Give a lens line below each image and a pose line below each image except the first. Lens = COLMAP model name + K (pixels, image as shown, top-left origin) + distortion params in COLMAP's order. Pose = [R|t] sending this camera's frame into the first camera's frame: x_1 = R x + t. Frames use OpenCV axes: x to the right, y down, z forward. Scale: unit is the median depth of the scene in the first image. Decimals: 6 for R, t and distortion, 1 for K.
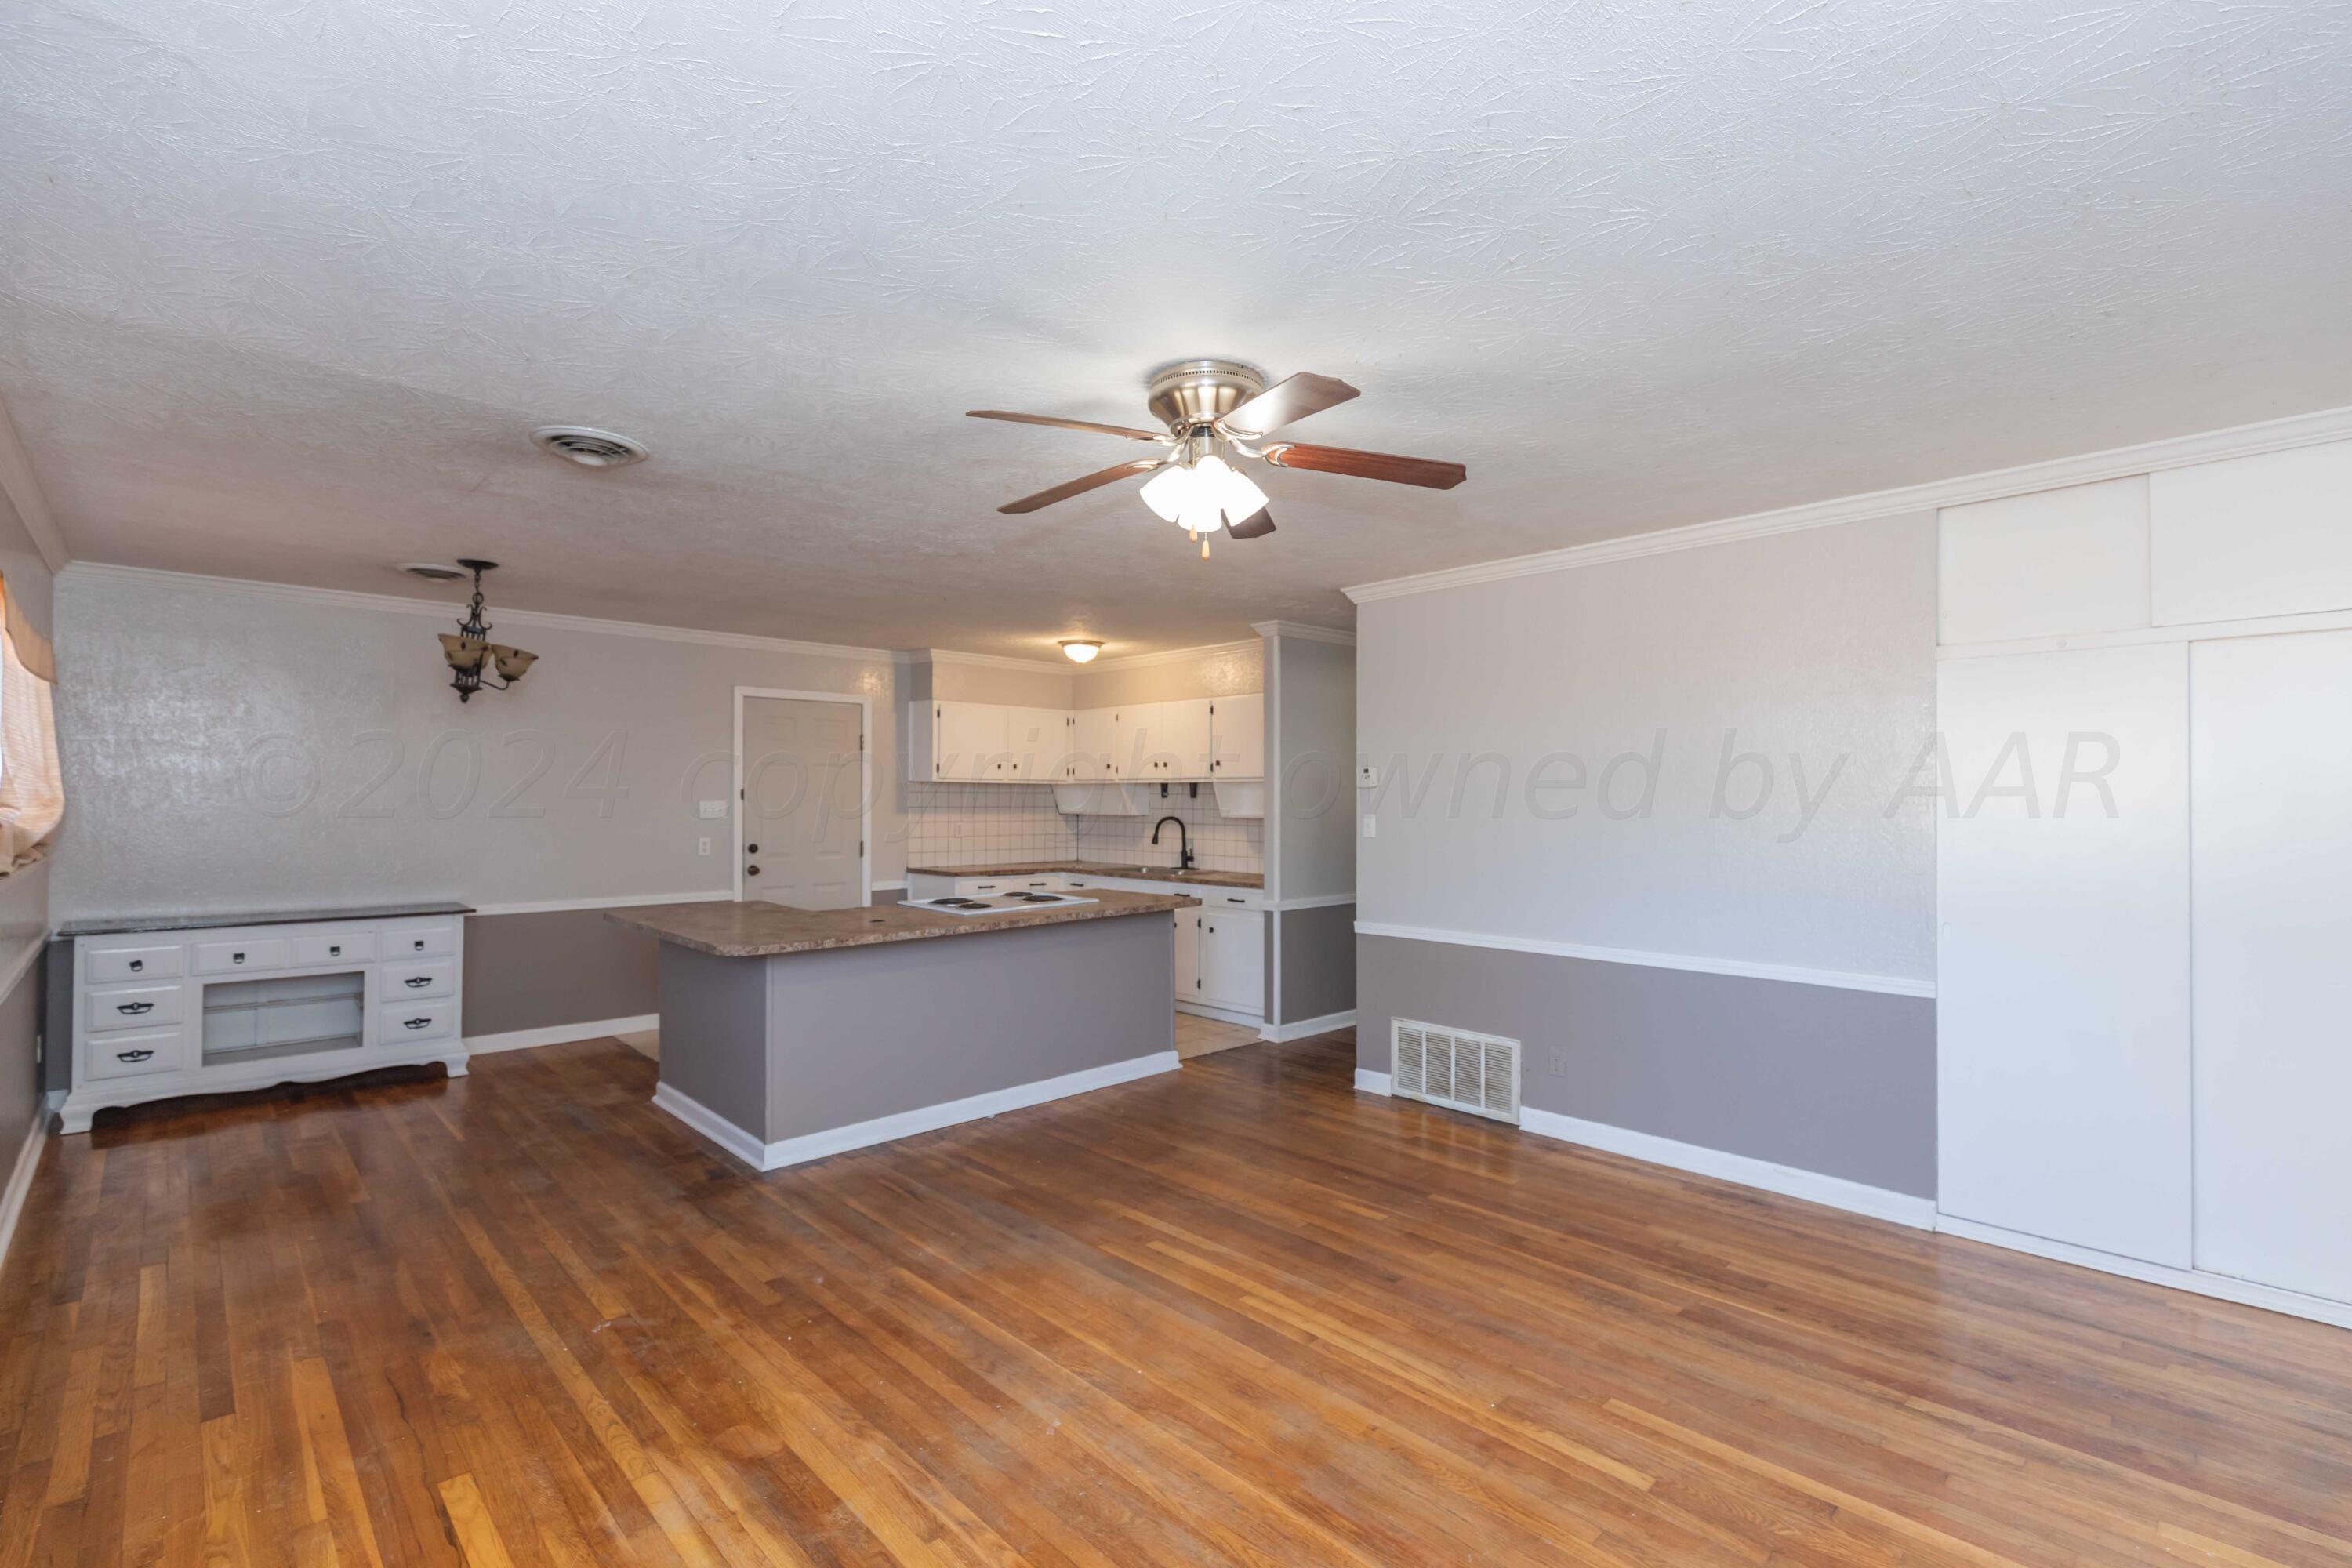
lens RADIAL K [[1103.3, 0, 1162.5], [0, 1103.3, 803.9], [0, 0, 1]] dist [0.004807, -0.001405]
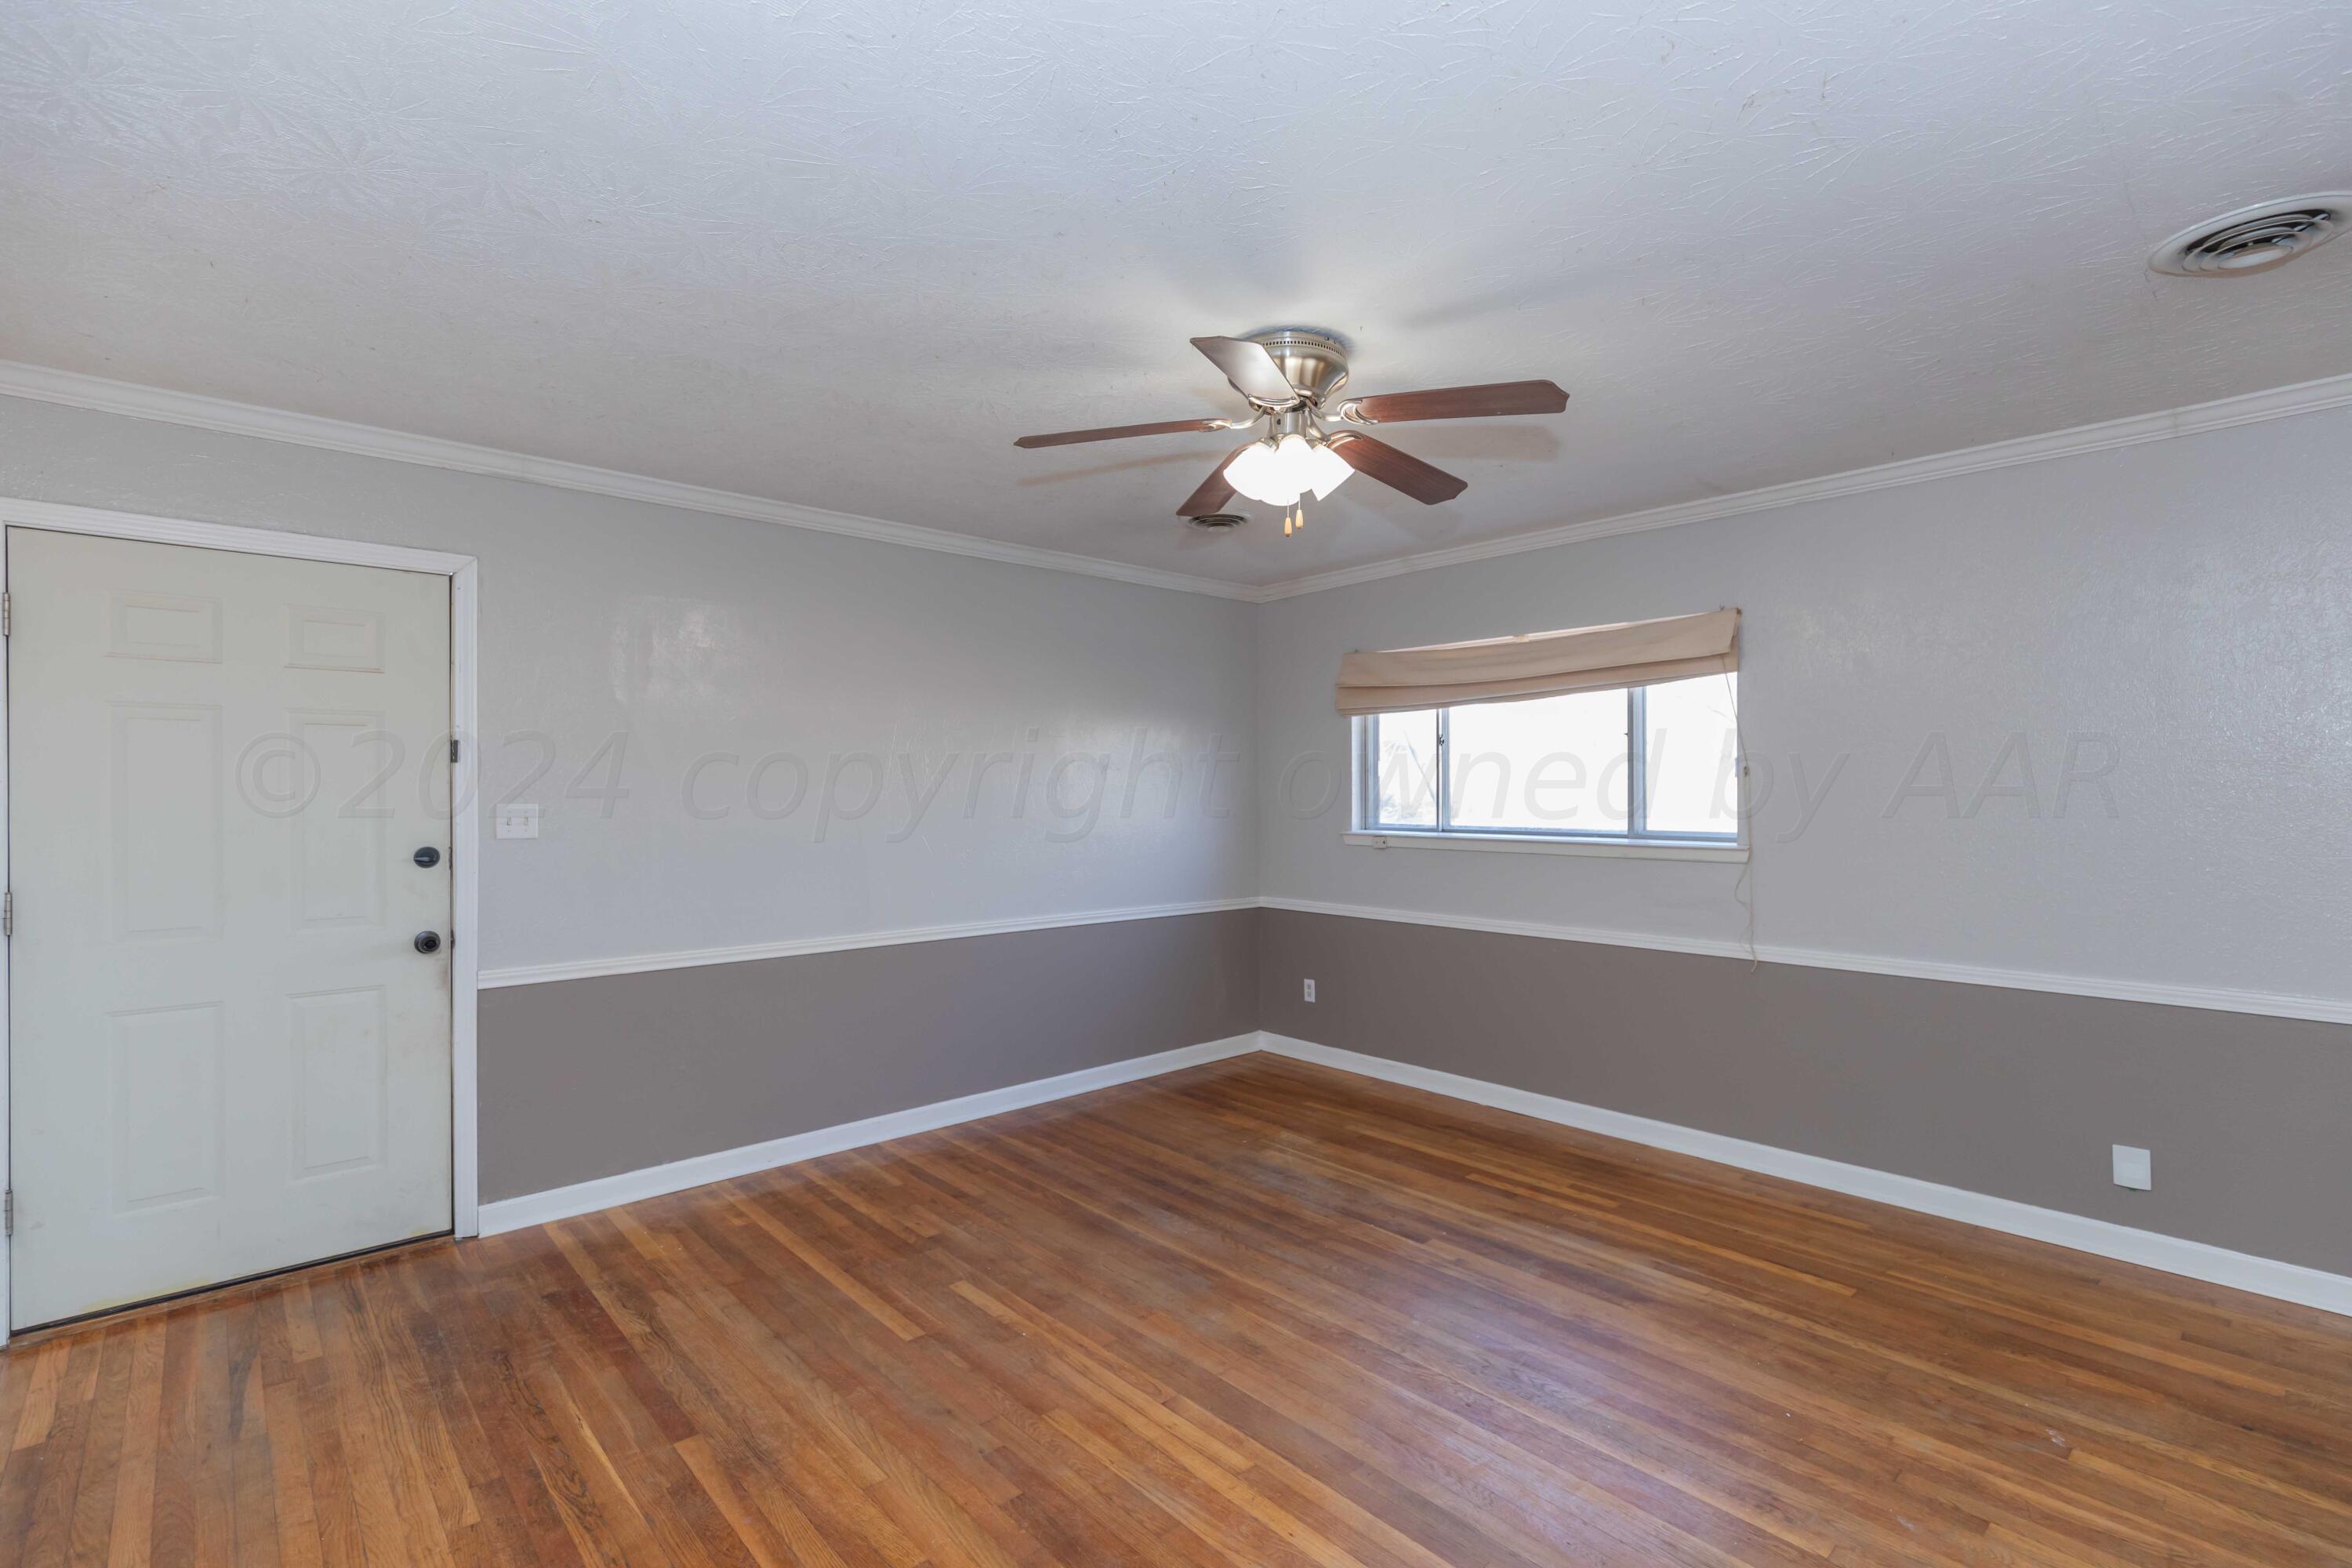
lens RADIAL K [[1069.7, 0, 1207.7], [0, 1069.7, 790.0], [0, 0, 1]] dist [0.007052, -0.001677]
pose [[-0.999905, 0.002774, -0.013525, 0.078688], [0.002715, 0.999986, 0.004433, 0.001218], [0.013537, 0.004396, -0.999899, 1.239695]]
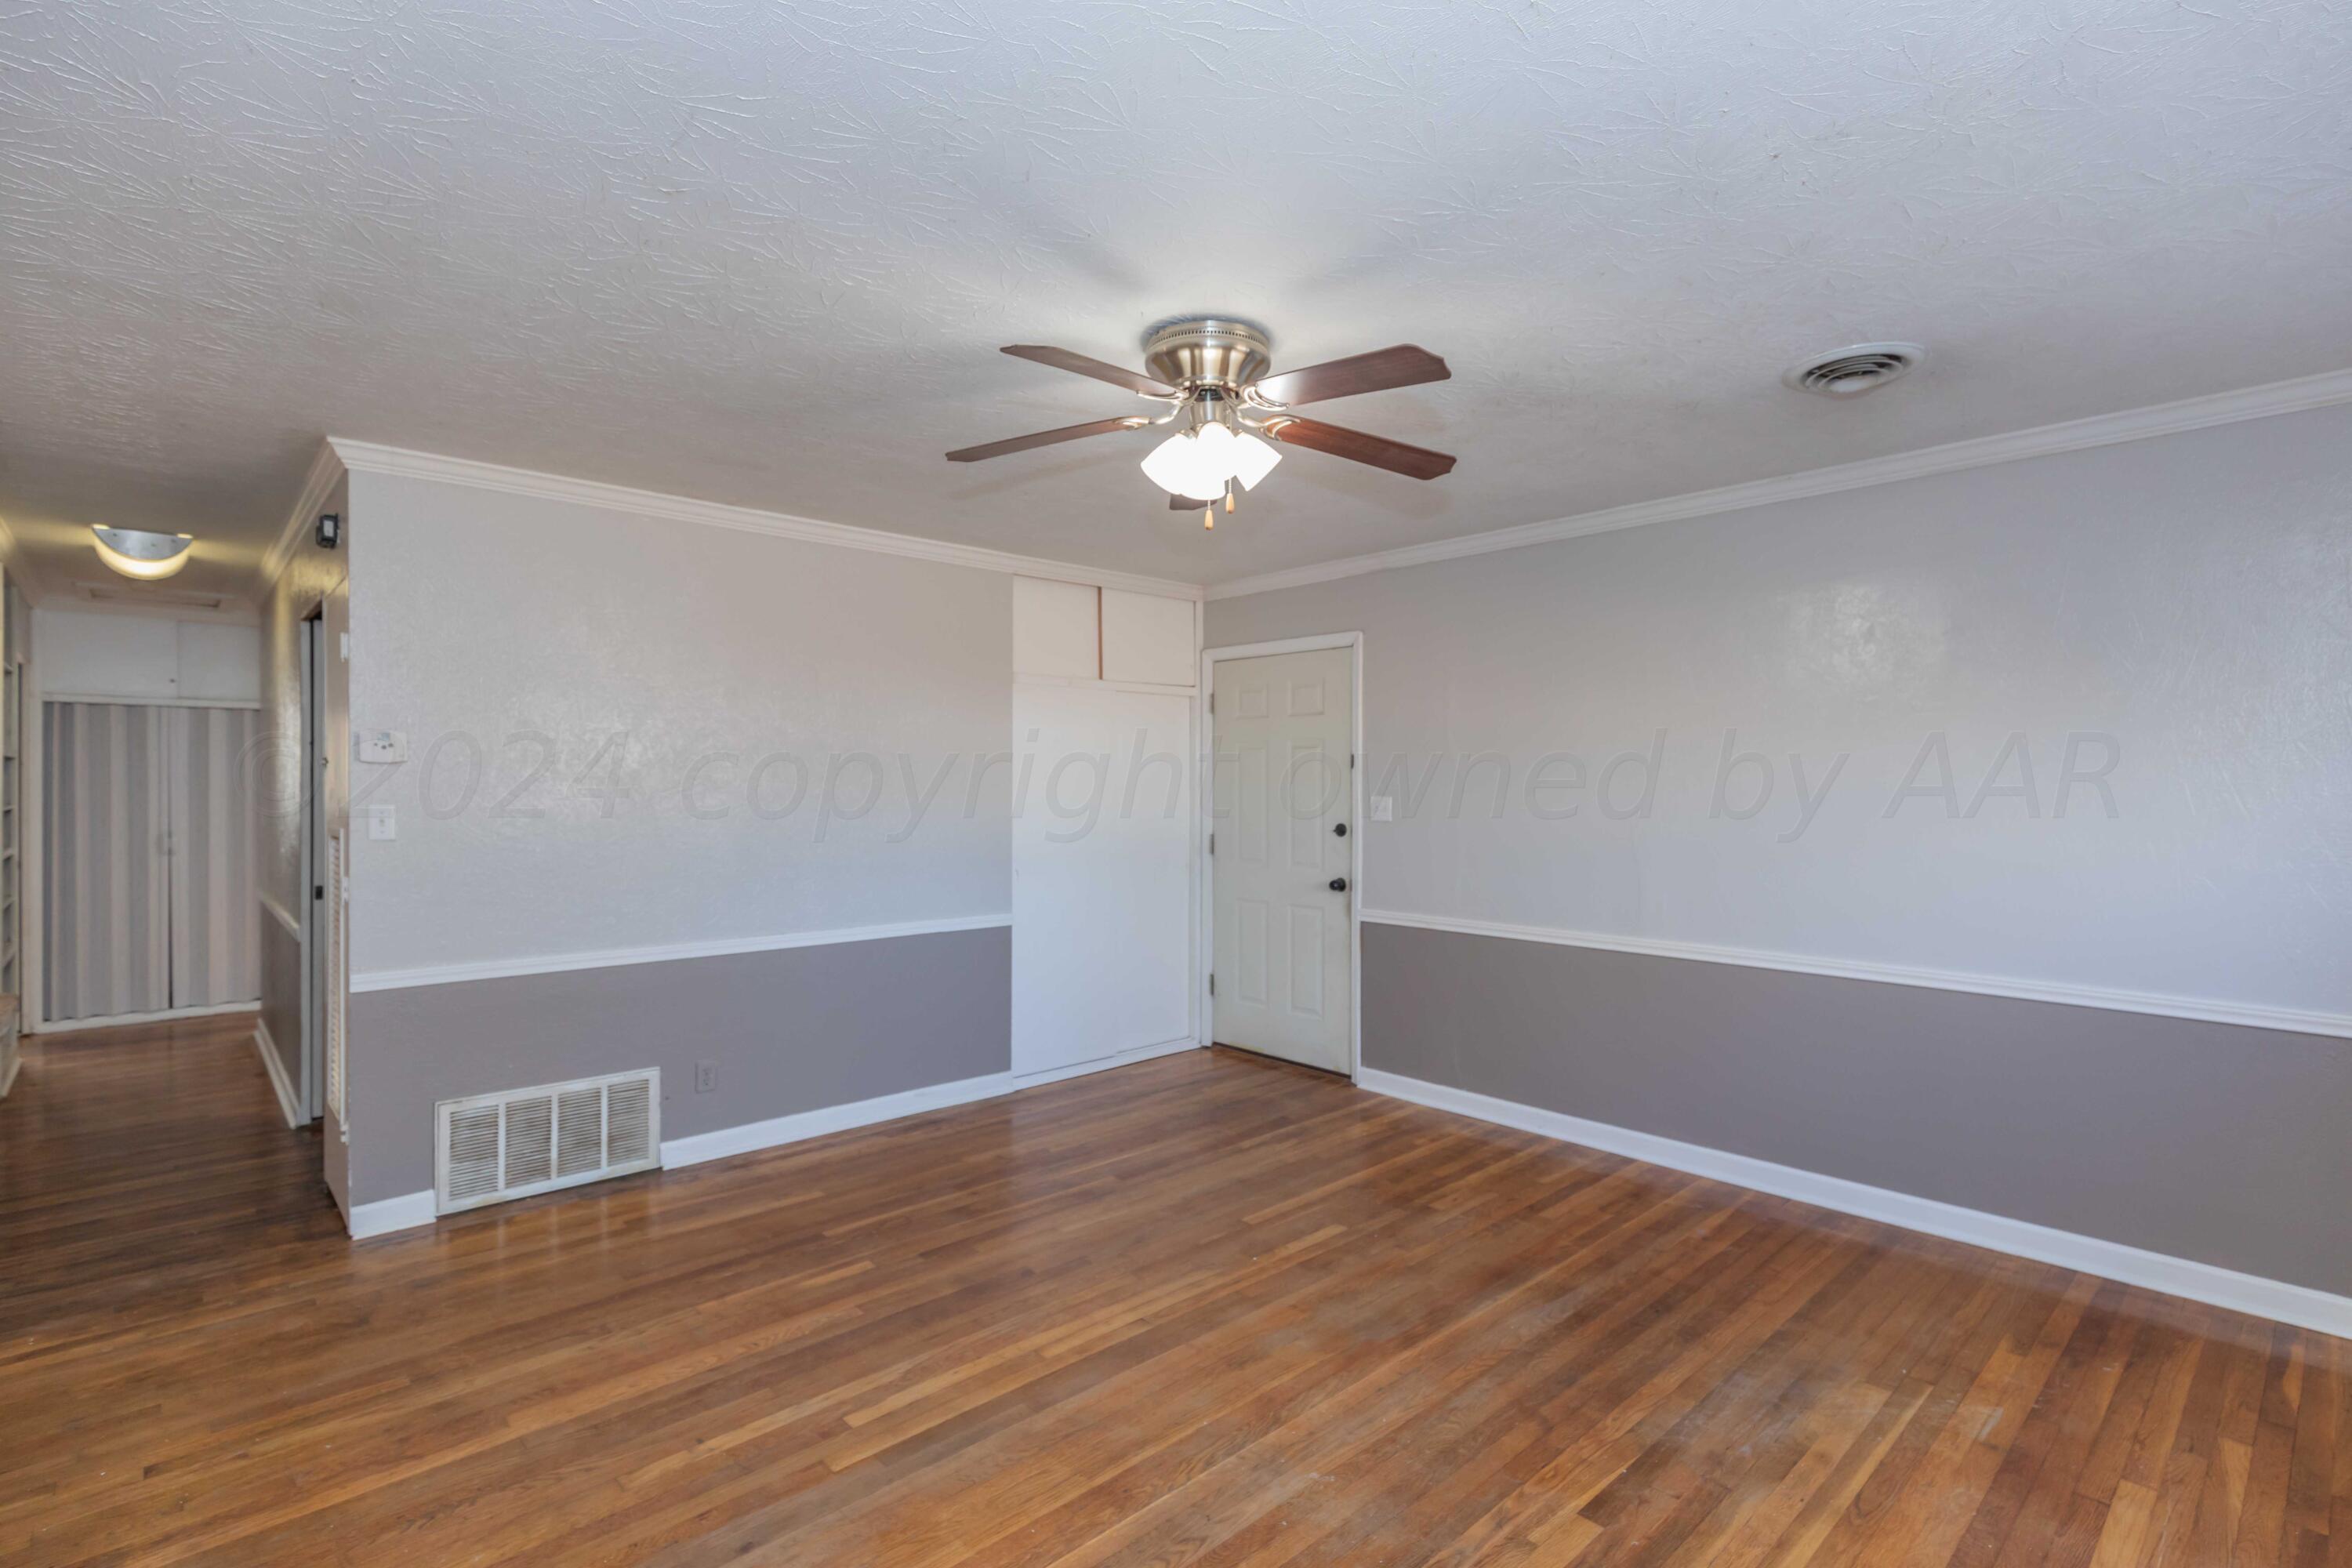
lens RADIAL K [[1103.3, 0, 1219.0], [0, 1103.3, 791.2], [0, 0, 1]] dist [0.004807, -0.001405]
pose [[-0.030842, -0.006640, 0.999502, -0.580650], [0.004233, 0.999968, 0.006774, -0.000868], [-0.999515, 0.004440, -0.030813, 0.648032]]
